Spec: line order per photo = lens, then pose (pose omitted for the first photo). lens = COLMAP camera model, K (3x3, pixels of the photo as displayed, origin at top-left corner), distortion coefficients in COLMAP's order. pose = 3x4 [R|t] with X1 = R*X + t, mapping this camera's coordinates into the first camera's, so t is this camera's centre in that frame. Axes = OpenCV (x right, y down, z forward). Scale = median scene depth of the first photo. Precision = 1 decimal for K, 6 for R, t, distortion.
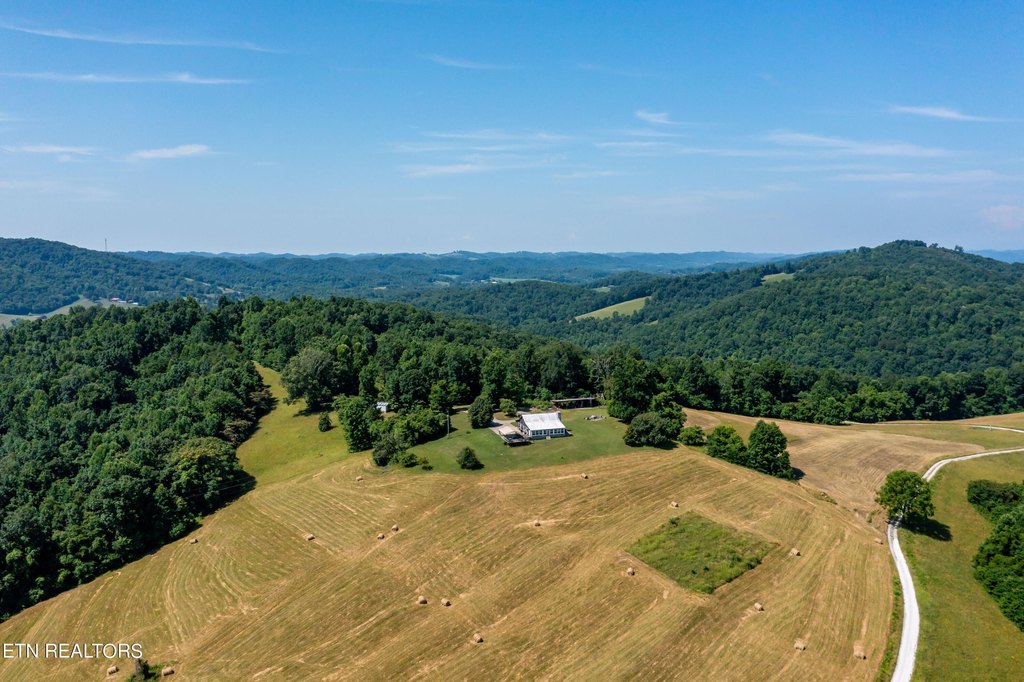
lens RADIAL K [[819.9, 0, 515.2], [0, 819.9, 343.0], [0, 0, 1]] dist [0.002313, 0.003818]
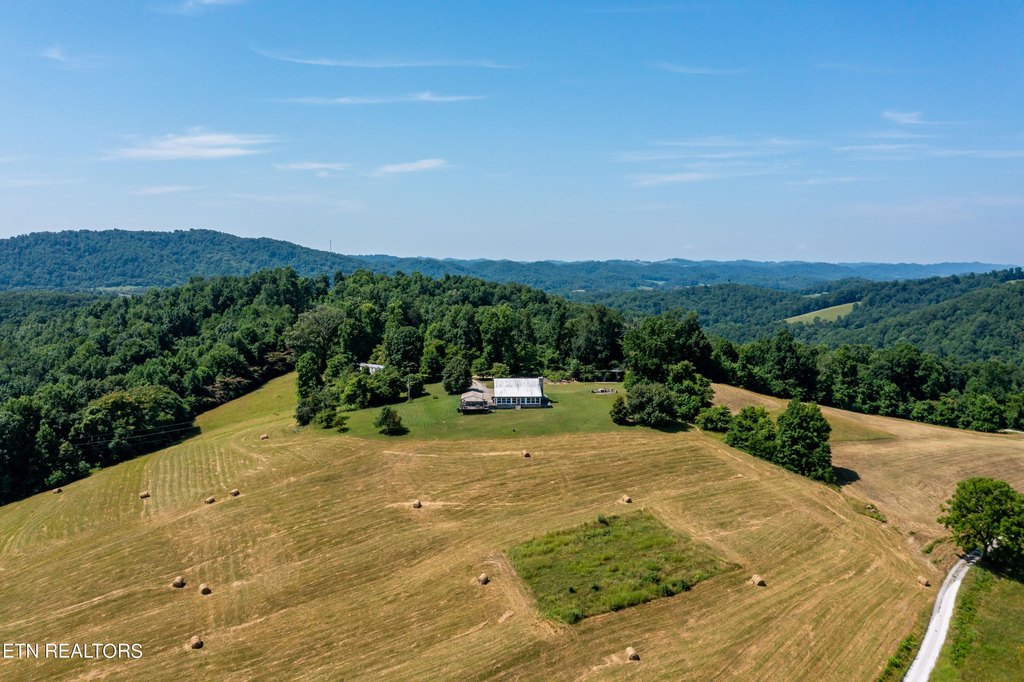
lens RADIAL K [[819.9, 0, 515.2], [0, 819.9, 343.0], [0, 0, 1]] dist [0.002313, 0.003818]
pose [[0.963175, 0.036926, -0.266326, 0.203393], [-0.040408, 0.999154, -0.007604, 0.049351], [0.265820, 0.018086, 0.963853, 0.197412]]
